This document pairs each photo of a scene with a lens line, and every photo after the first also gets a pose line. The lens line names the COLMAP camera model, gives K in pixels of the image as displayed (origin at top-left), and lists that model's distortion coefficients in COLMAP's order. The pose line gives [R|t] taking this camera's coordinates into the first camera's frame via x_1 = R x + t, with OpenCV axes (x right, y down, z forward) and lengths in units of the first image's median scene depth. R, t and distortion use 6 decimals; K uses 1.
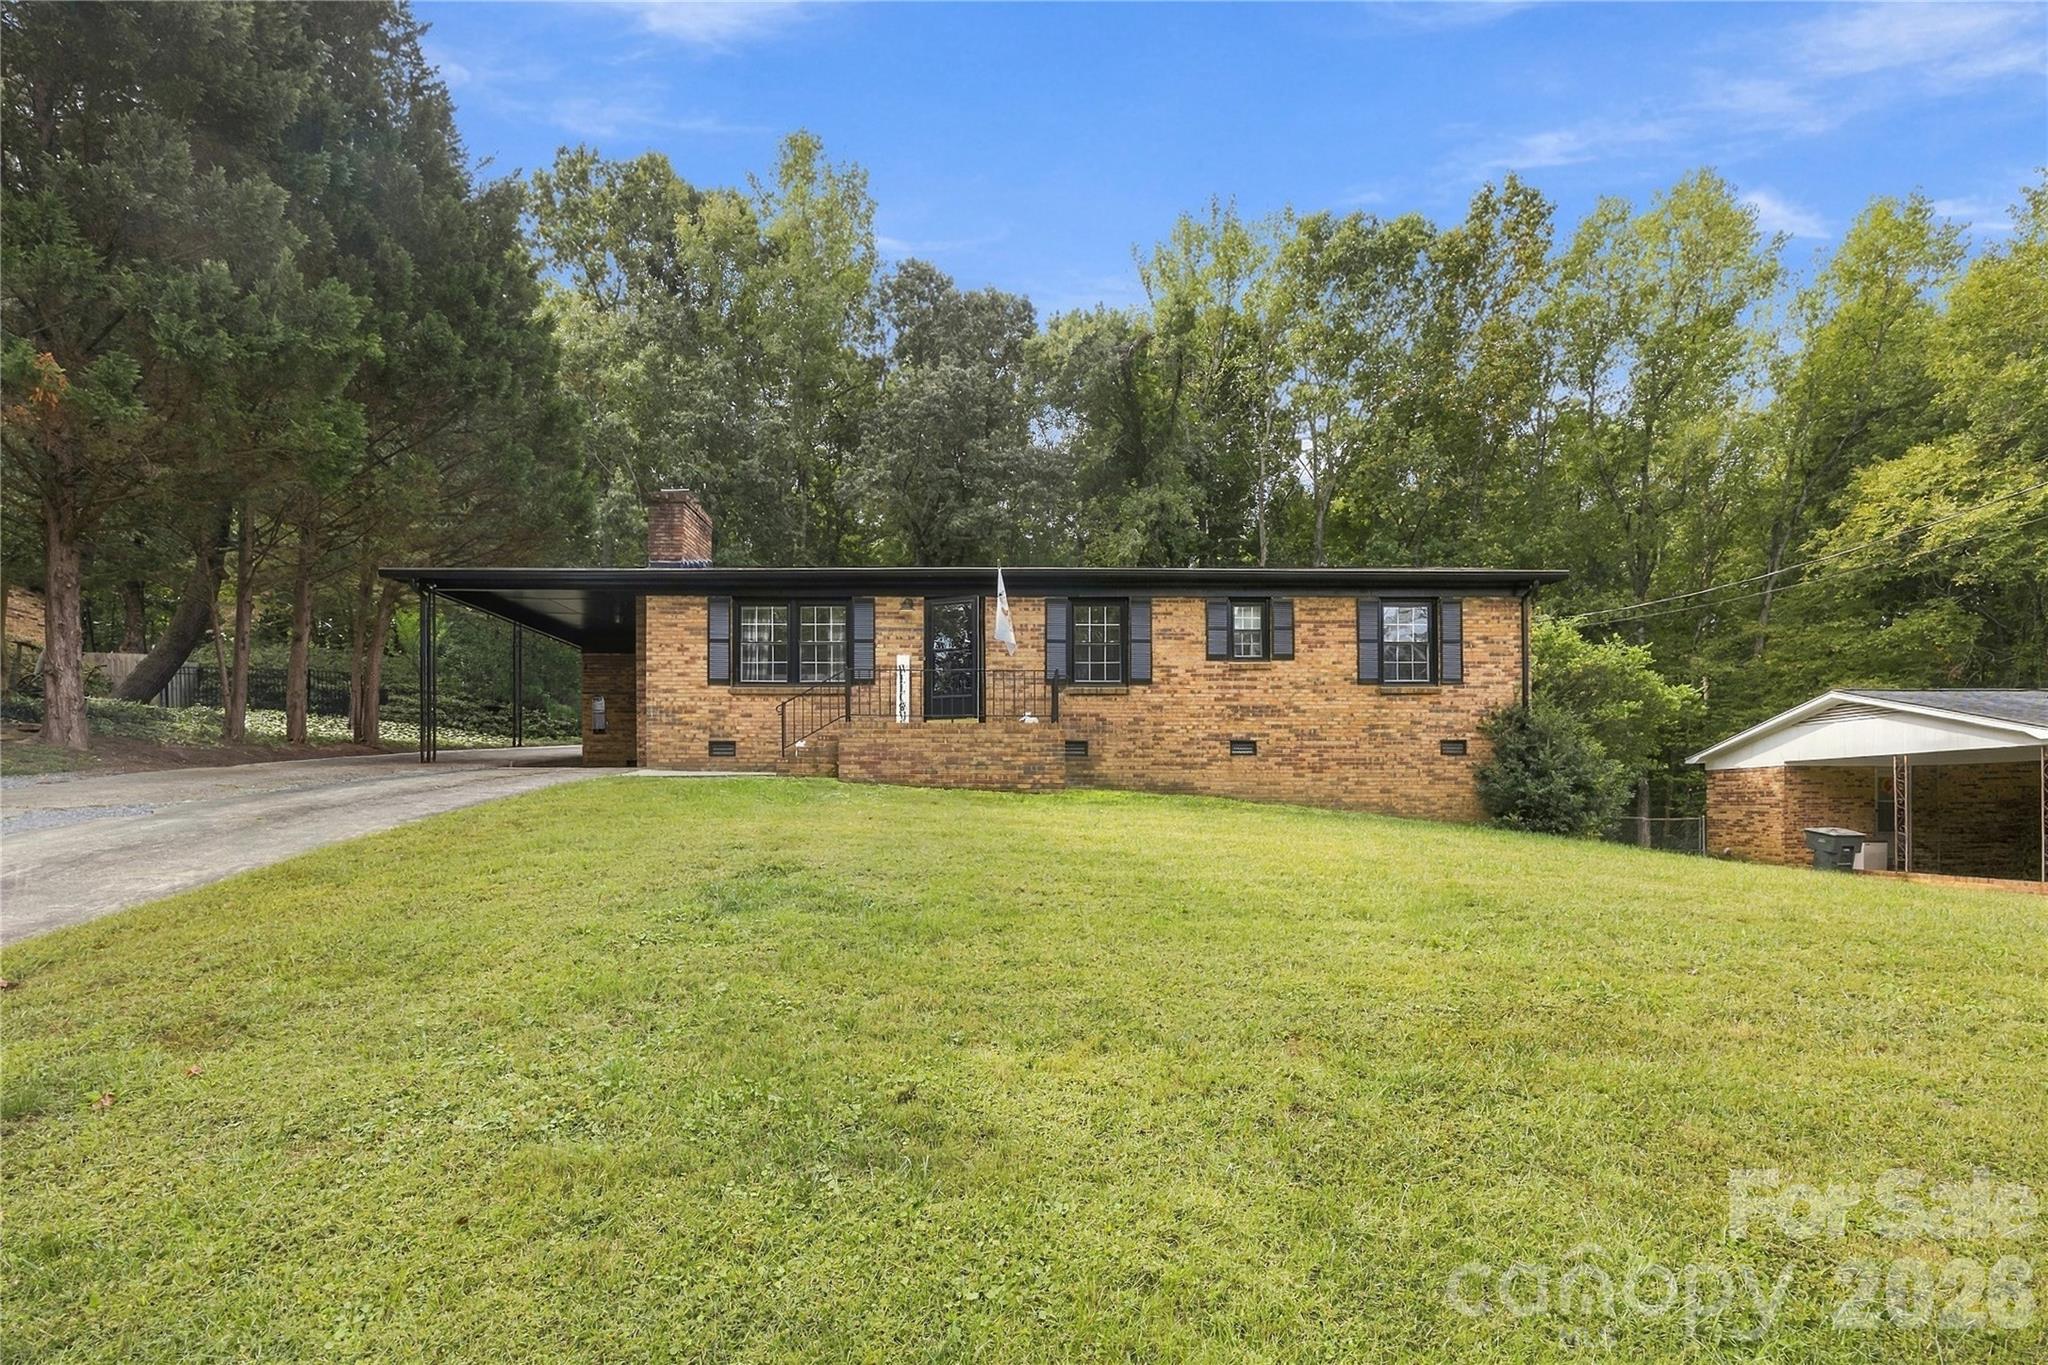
lens RADIAL K [[832.3, 0, 1032.8], [0, 832.3, 806.1], [0, 0, 1]] dist [-0.000552, 0.000170]
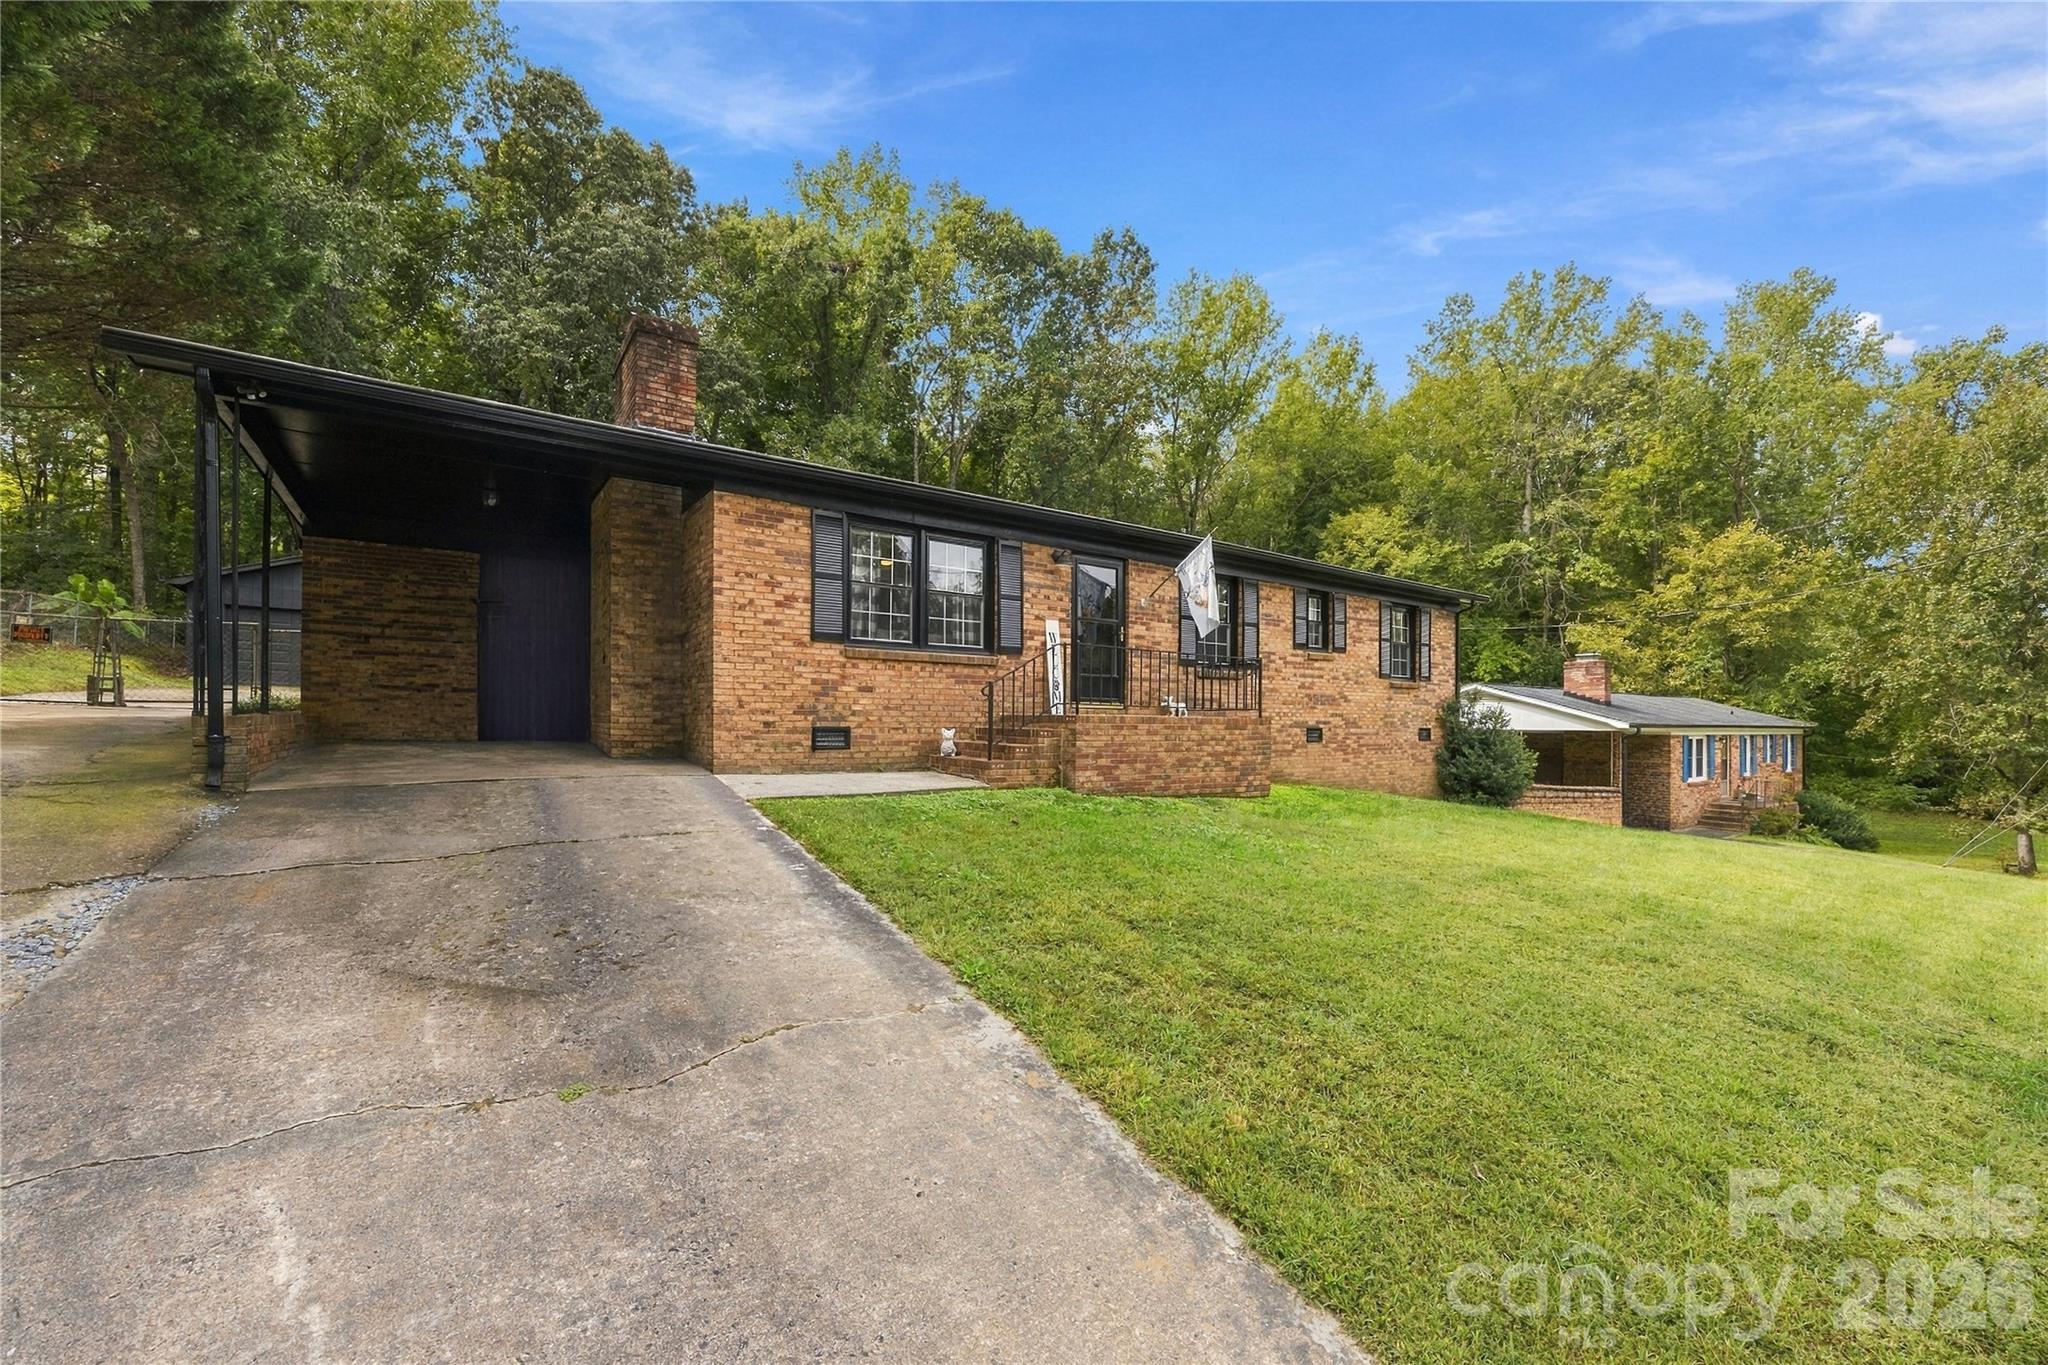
lens RADIAL K [[776.0, 0, 1026.7], [0, 776.0, 723.4], [0, 0, 1]] dist [0.000884, 0.000136]
pose [[0.837416, 0.007717, 0.546511, -0.575697], [-0.009801, 0.999952, 0.000898, -0.081821], [-0.546478, -0.006109, 0.837451, 0.386577]]
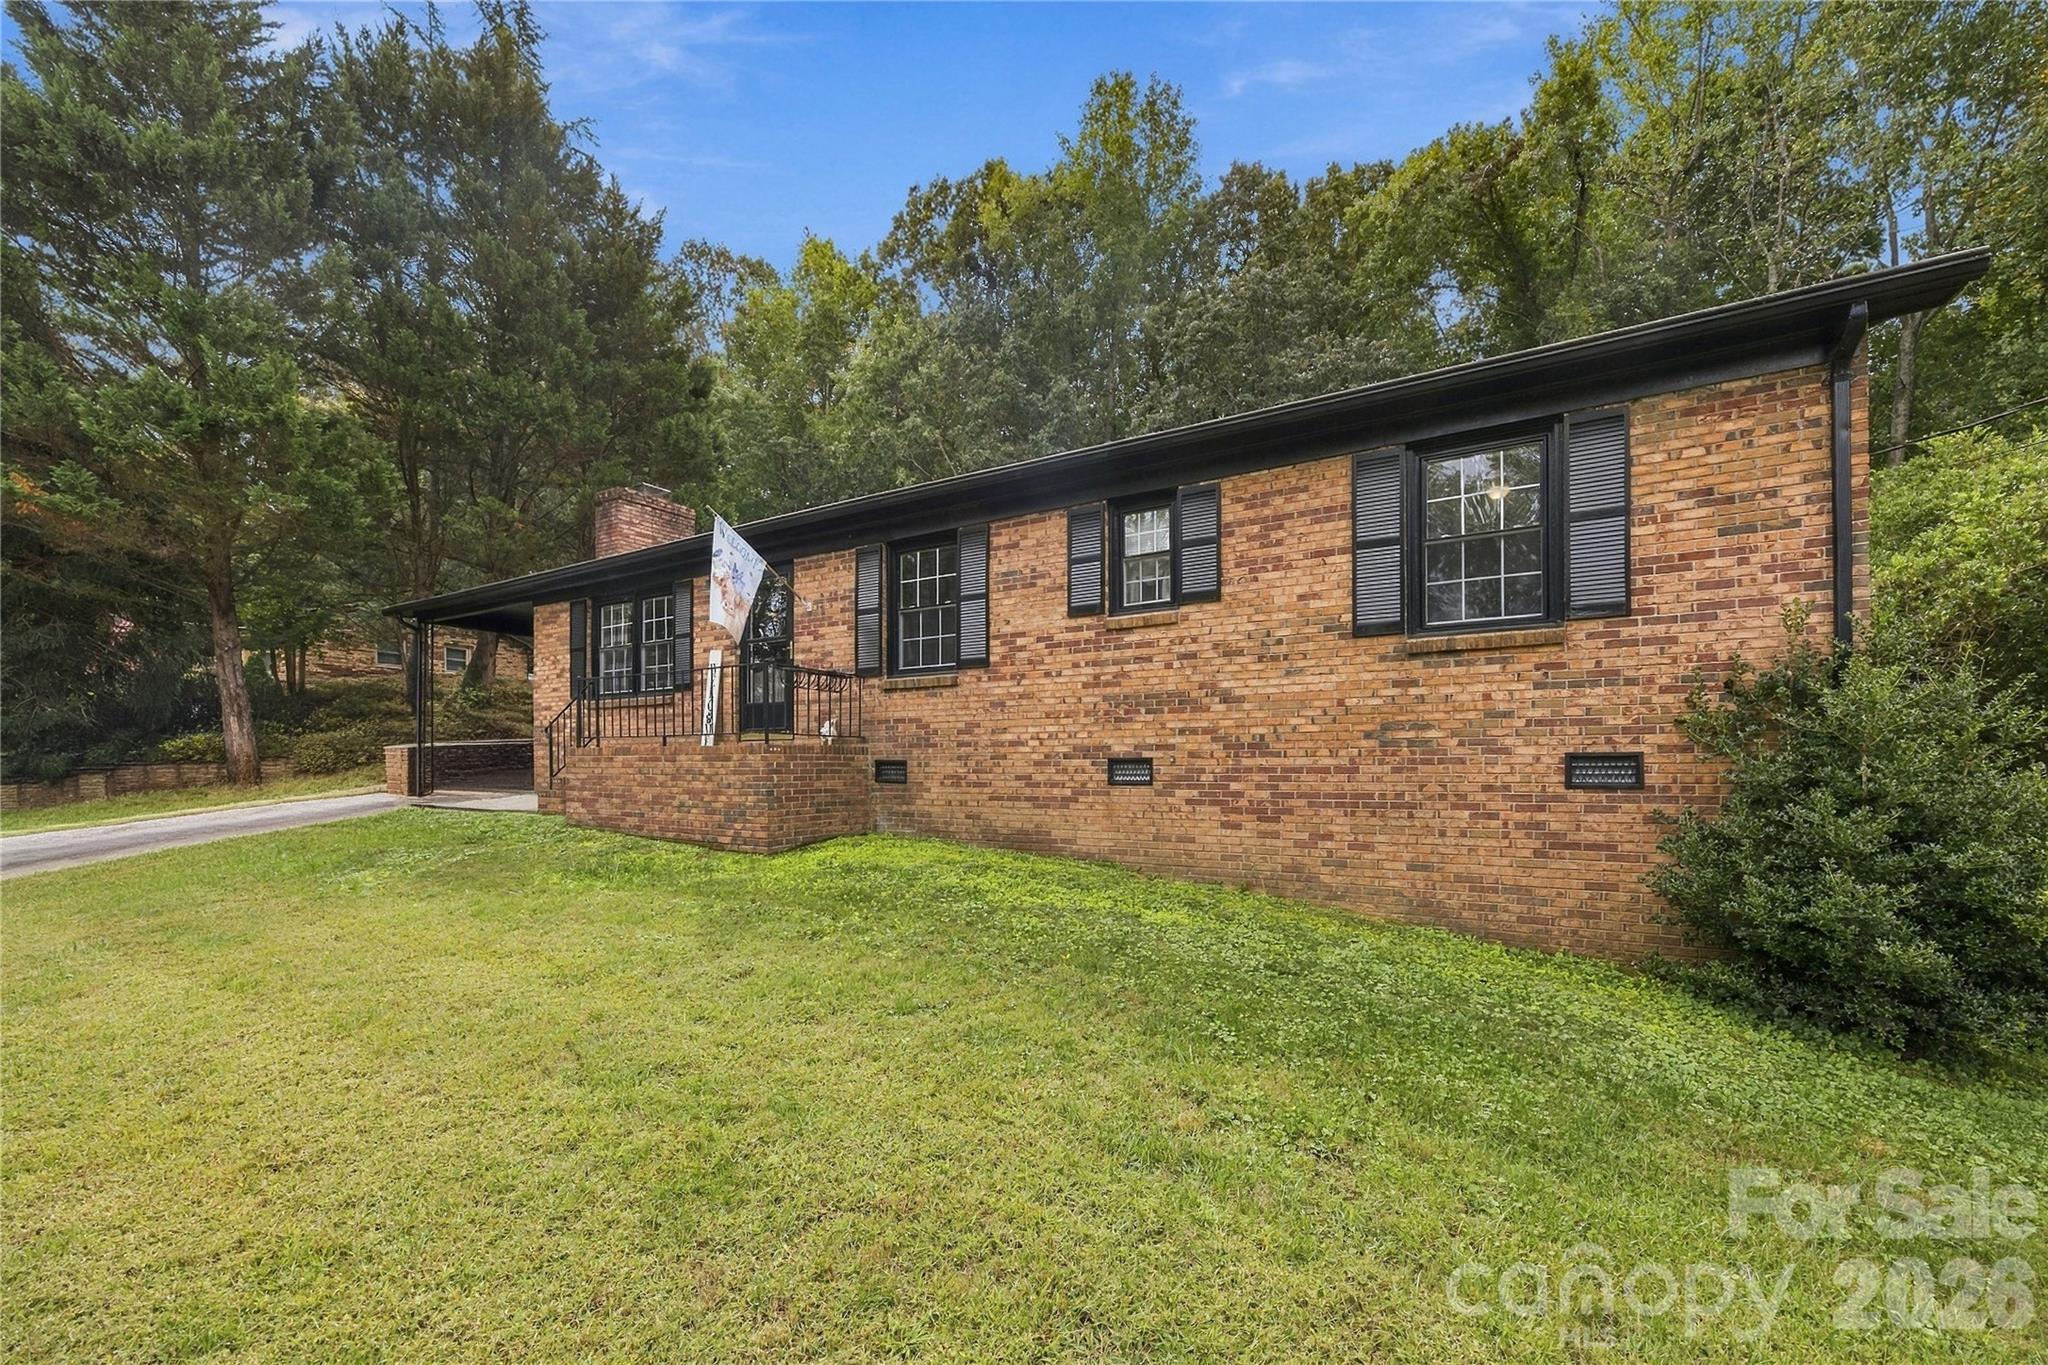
lens RADIAL K [[824.0, 0, 1022.0], [0, 824.0, 771.4], [0, 0, 1]] dist [-0.000144, -0.000082]
pose [[0.845881, 0.002731, -0.533364, 0.482193], [0.000663, 0.999981, 0.006171, -0.073337], [0.533371, -0.005574, 0.845863, 0.503518]]
